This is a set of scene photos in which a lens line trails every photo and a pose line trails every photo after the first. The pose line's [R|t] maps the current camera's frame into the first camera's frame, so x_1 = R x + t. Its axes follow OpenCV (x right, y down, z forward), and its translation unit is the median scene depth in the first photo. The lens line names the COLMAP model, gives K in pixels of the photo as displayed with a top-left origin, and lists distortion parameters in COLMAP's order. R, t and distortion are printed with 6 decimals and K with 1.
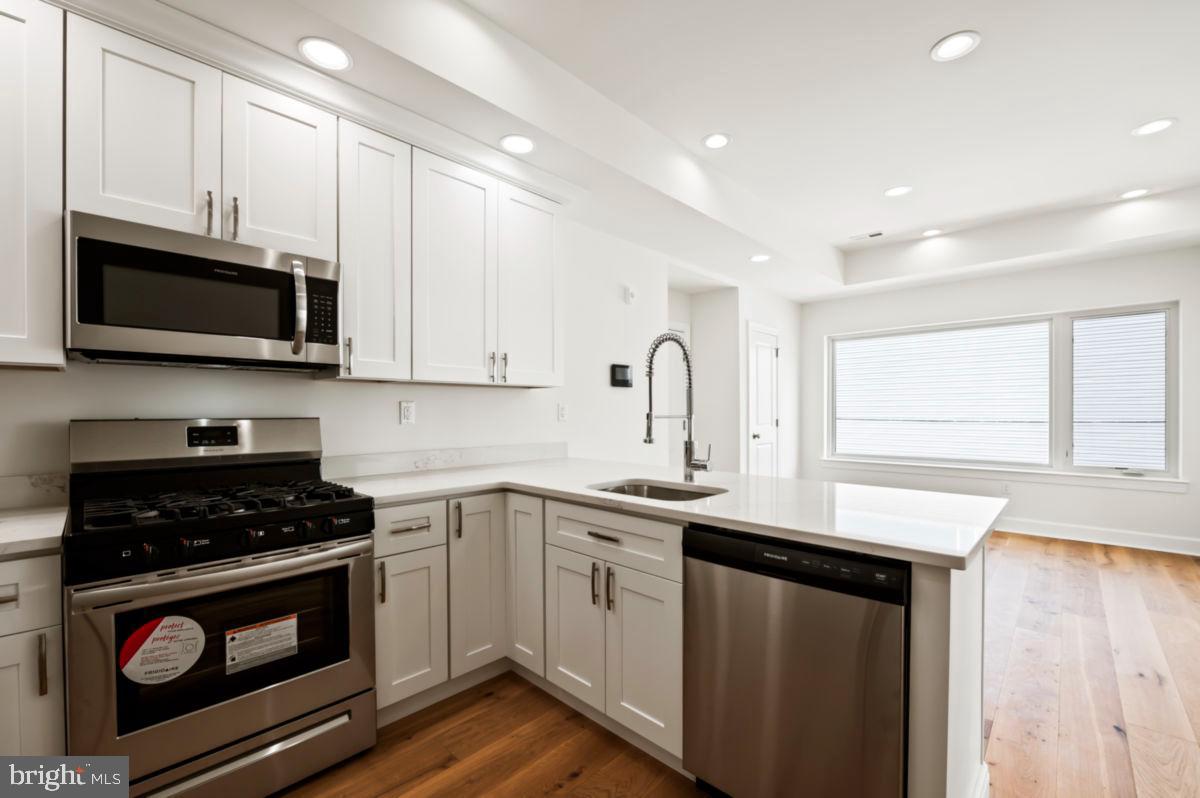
lens RADIAL K [[495.5, 0, 606.5], [0, 495.5, 411.6], [0, 0, 1]] dist [-0.003330, -0.000642]
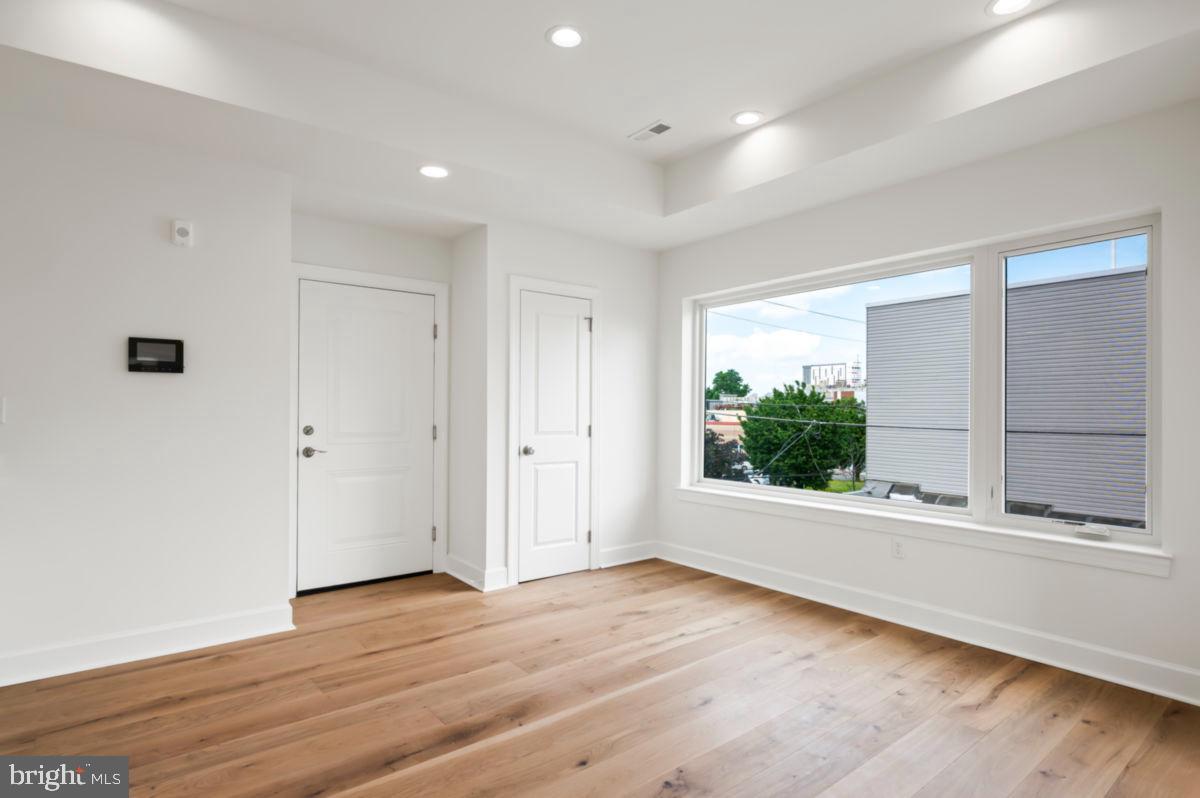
lens RADIAL K [[611.4, 0, 601.8], [0, 611.4, 408.8], [0, 0, 1]] dist [-0.015048, 0.000404]
pose [[0.988867, 0.007927, -0.148593, 1.325725], [-0.009201, 0.999927, -0.007886, -0.001758], [0.148520, 0.009165, 0.988867, 0.539511]]
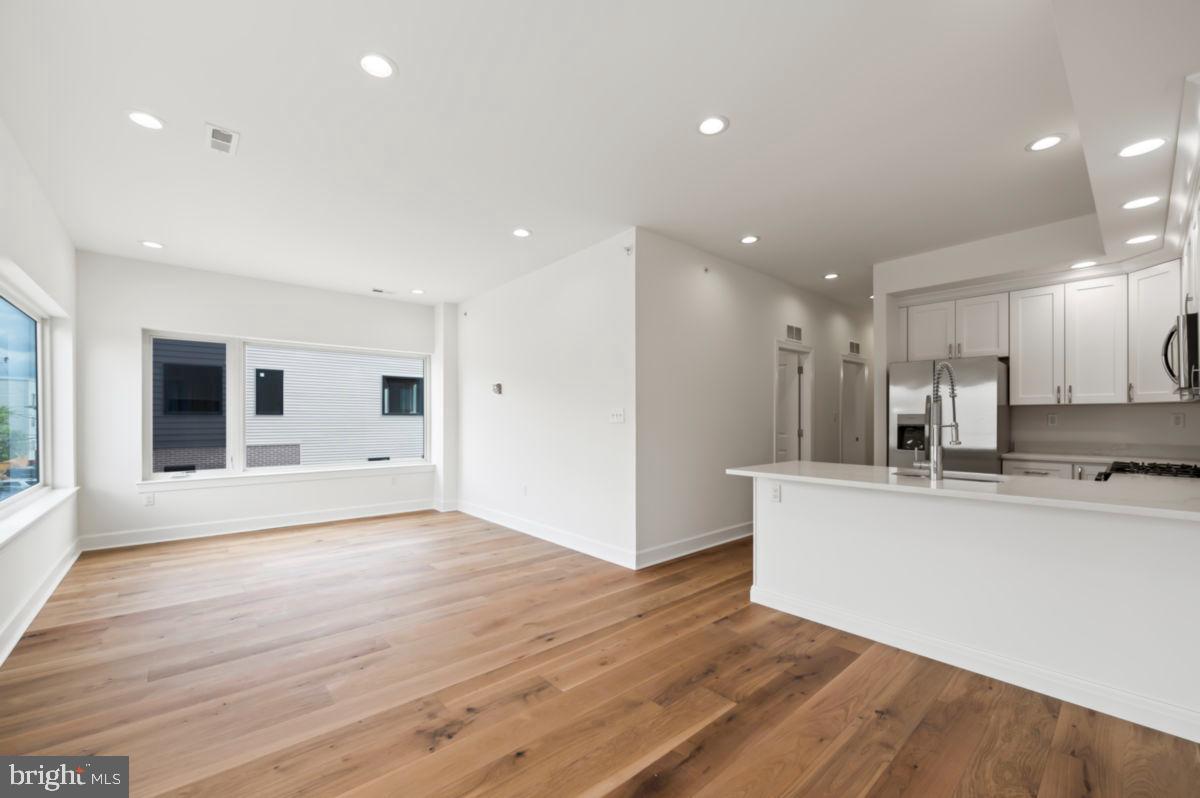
lens RADIAL K [[481.1, 0, 606.2], [0, 481.1, 421.1], [0, 0, 1]] dist [-0.001586, -0.000333]
pose [[-0.996529, 0.002061, 0.083227, 0.924996], [0.002803, 0.999957, 0.008795, -0.015623], [-0.083205, 0.008998, -0.996492, 2.366463]]
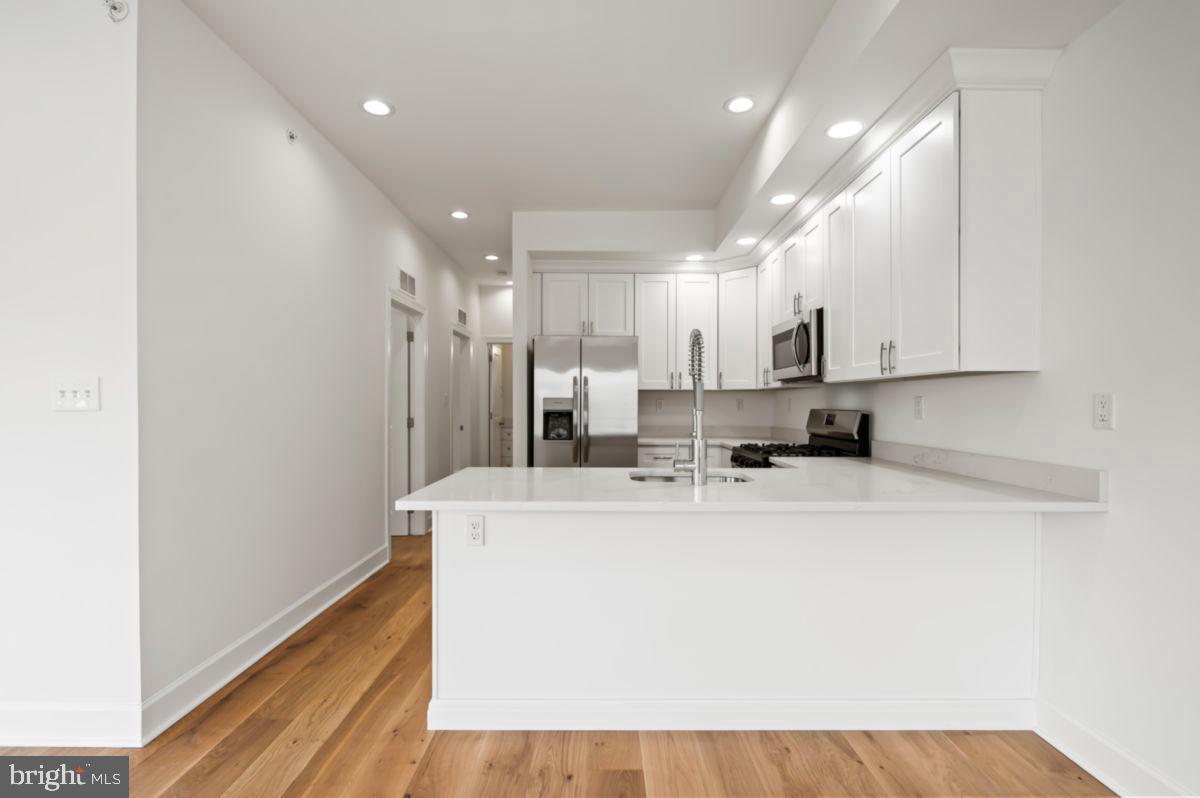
lens RADIAL K [[539.0, 0, 607.8], [0, 539.0, 409.5], [0, 0, 1]] dist [-0.001727, 0.000144]
pose [[-0.717596, 0.006851, -0.696426, 1.032183], [-0.003910, 0.999896, 0.013865, -0.009127], [0.696449, 0.012673, -0.717495, 1.679368]]
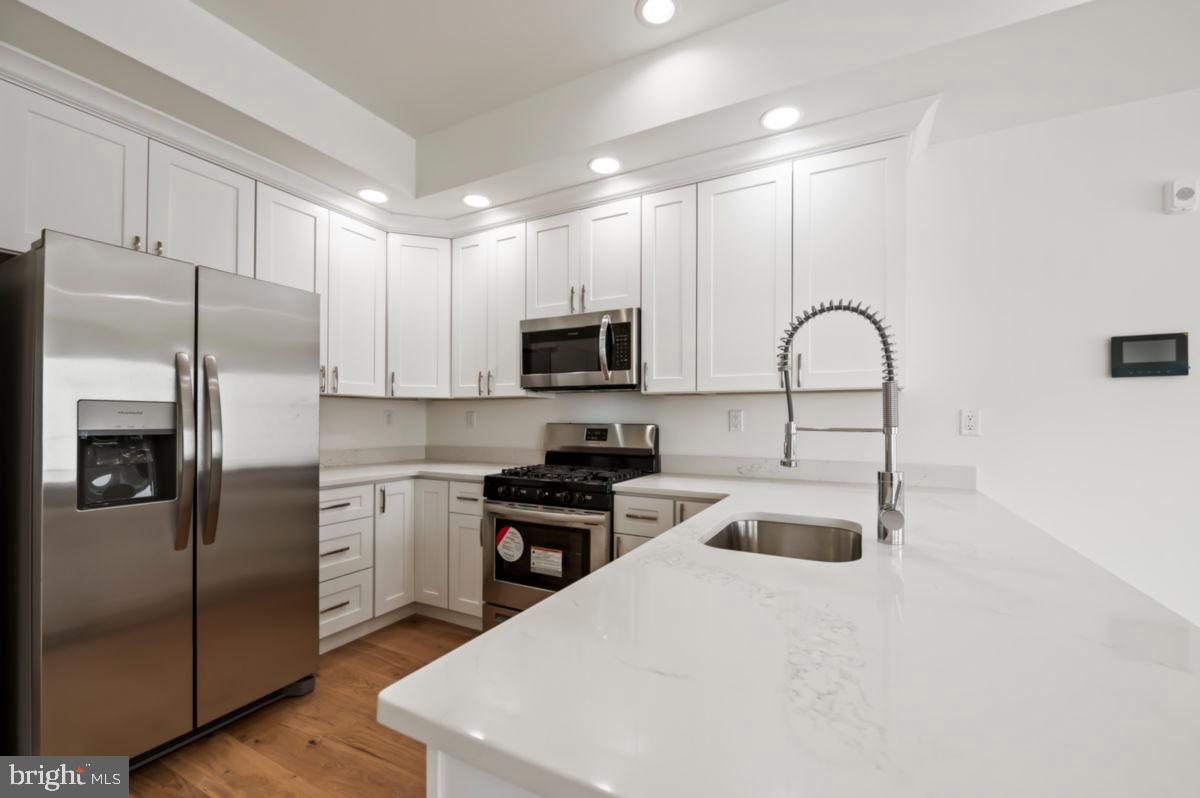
lens RADIAL K [[475.9, 0, 606.8], [0, 475.9, 414.2], [0, 0, 1]] dist [-0.008230, -0.000237]
pose [[0.281410, -0.006543, -0.959565, 0.633528], [-0.006787, 0.999938, -0.008809, -0.002257], [0.959564, 0.008992, 0.281348, 0.550749]]
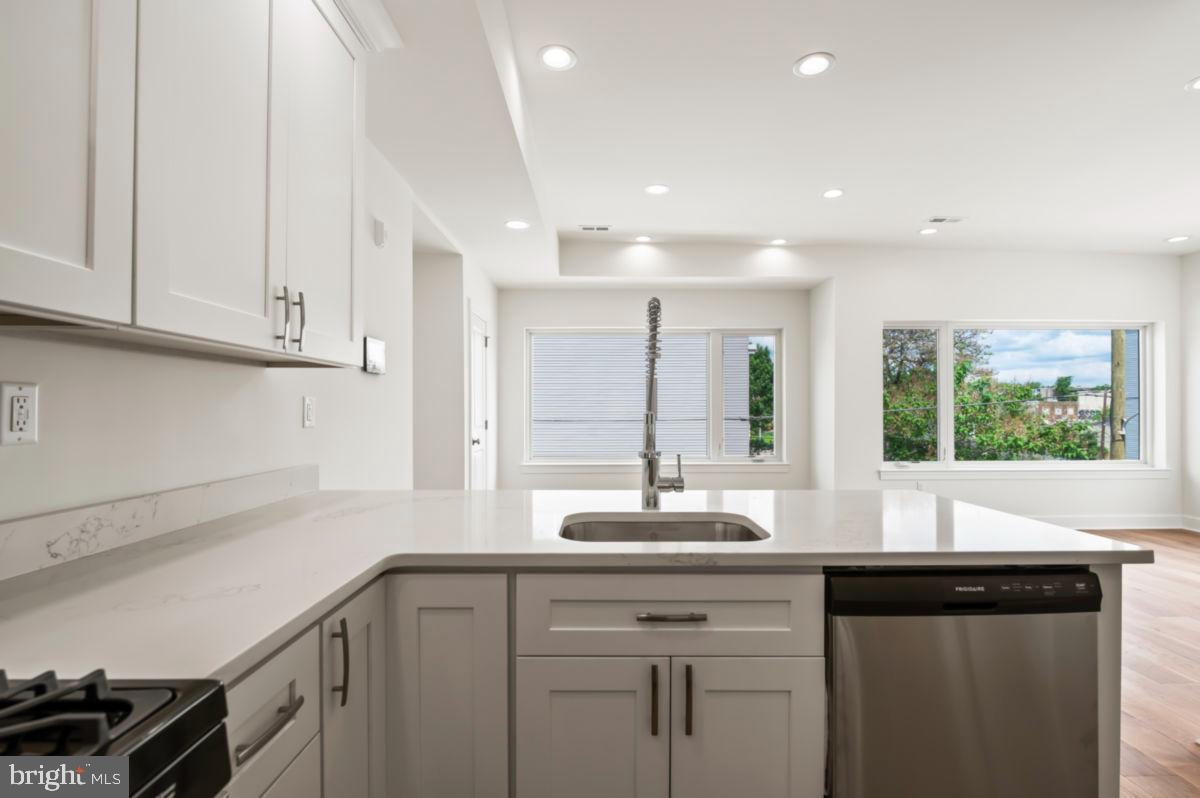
lens RADIAL K [[556.4, 0, 603.2], [0, 556.4, 407.5], [0, 0, 1]] dist [-0.005077, -0.001364]
pose [[0.720382, 0.004884, 0.693560, -0.465750], [0.001000, 0.999967, -0.008080, 0.001918], [-0.693576, 0.006514, 0.720354, 0.492068]]
